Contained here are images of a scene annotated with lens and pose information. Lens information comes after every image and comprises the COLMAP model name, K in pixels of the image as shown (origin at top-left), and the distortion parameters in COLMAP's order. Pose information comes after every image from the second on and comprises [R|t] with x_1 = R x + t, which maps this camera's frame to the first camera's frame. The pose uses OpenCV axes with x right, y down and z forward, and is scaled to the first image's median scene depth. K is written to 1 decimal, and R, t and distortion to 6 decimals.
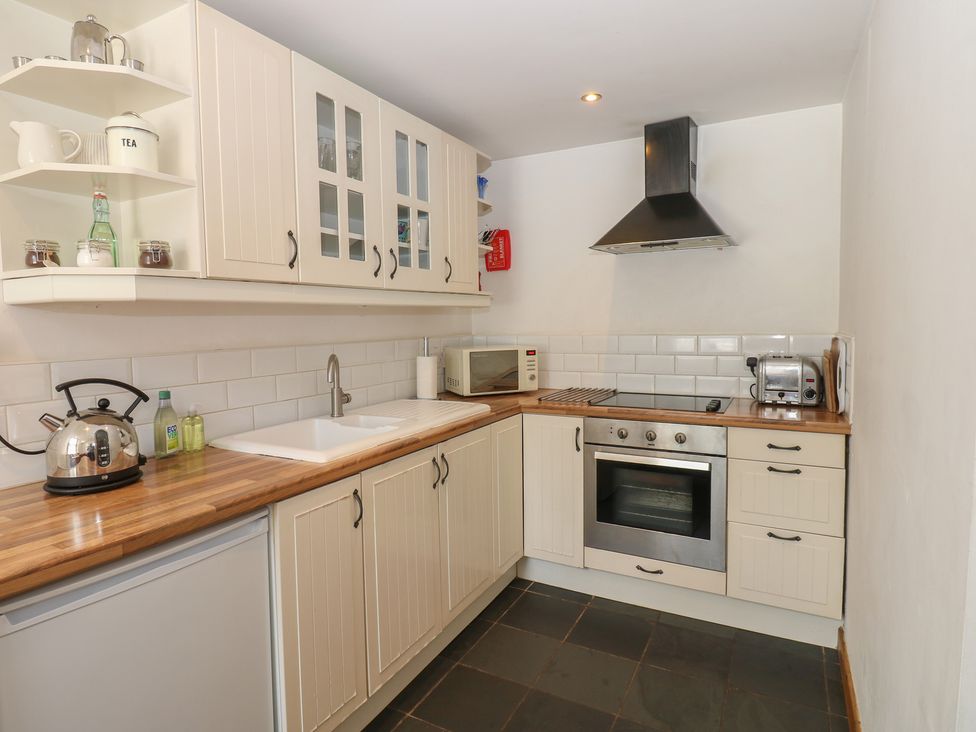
lens RADIAL K [[521.9, 0, 491.1], [0, 521.9, 362.8], [0, 0, 1]] dist [-0.004460, -0.011696]
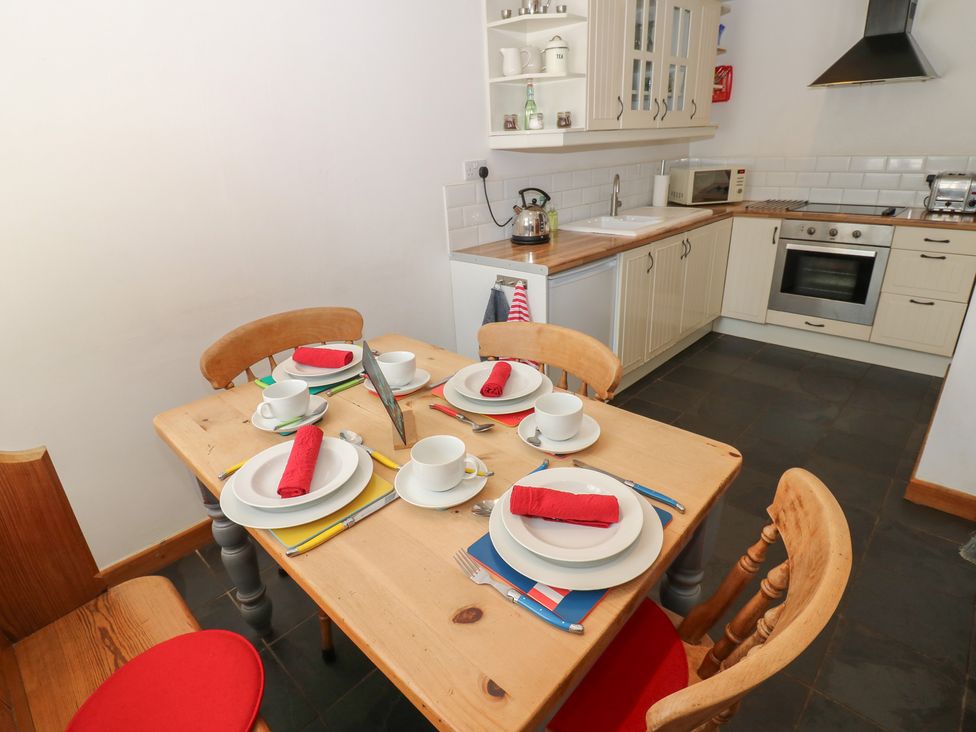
lens RADIAL K [[521.9, 0, 479.8], [0, 521.9, 359.5], [0, 0, 1]] dist [-0.004460, -0.011696]
pose [[0.963494, 0.077567, -0.256248, -0.235828], [0.007989, 0.948356, 0.317107, 0.011373], [0.267611, -0.307578, 0.913115, -0.664856]]
